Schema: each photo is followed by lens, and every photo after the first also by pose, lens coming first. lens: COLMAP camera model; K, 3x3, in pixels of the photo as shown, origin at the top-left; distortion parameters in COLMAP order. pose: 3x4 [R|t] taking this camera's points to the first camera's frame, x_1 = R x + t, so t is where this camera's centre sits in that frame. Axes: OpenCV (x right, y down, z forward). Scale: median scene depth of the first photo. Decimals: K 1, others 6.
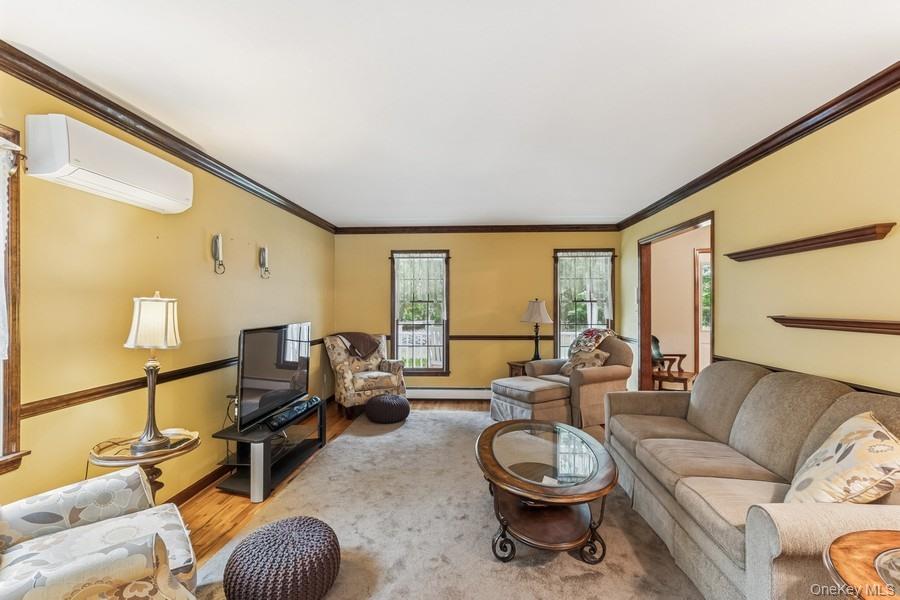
lens RADIAL K [[422.9, 0, 454.2], [0, 422.9, 306.1], [0, 0, 1]] dist [0.000141, 0.000247]
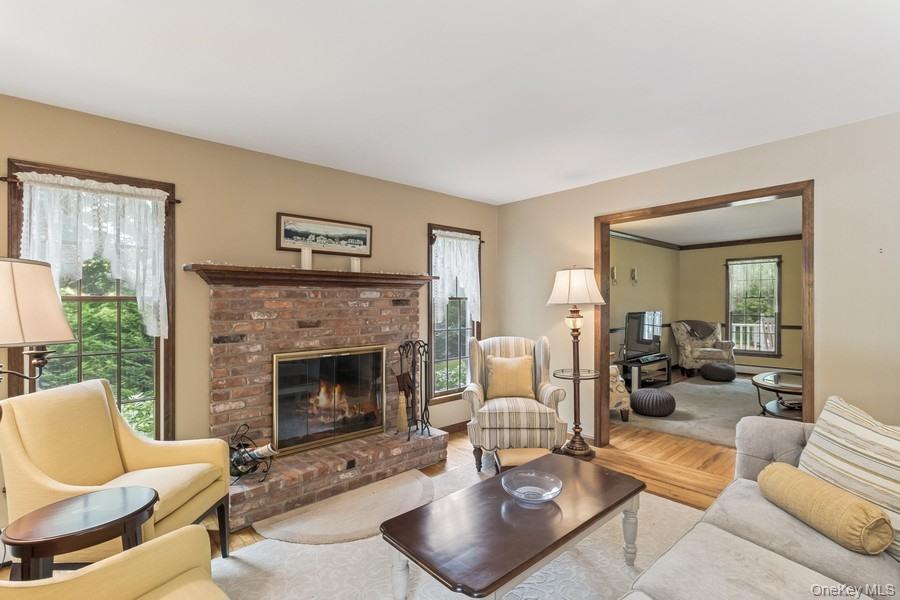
lens RADIAL K [[422.9, 0, 454.2], [0, 422.9, 306.1], [0, 0, 1]] dist [0.000141, 0.000247]
pose [[0.710658, 0.004090, -0.703526, 0.190047], [0.002103, 0.999966, 0.007937, 0.002332], [0.703535, -0.007120, 0.710625, -0.573307]]
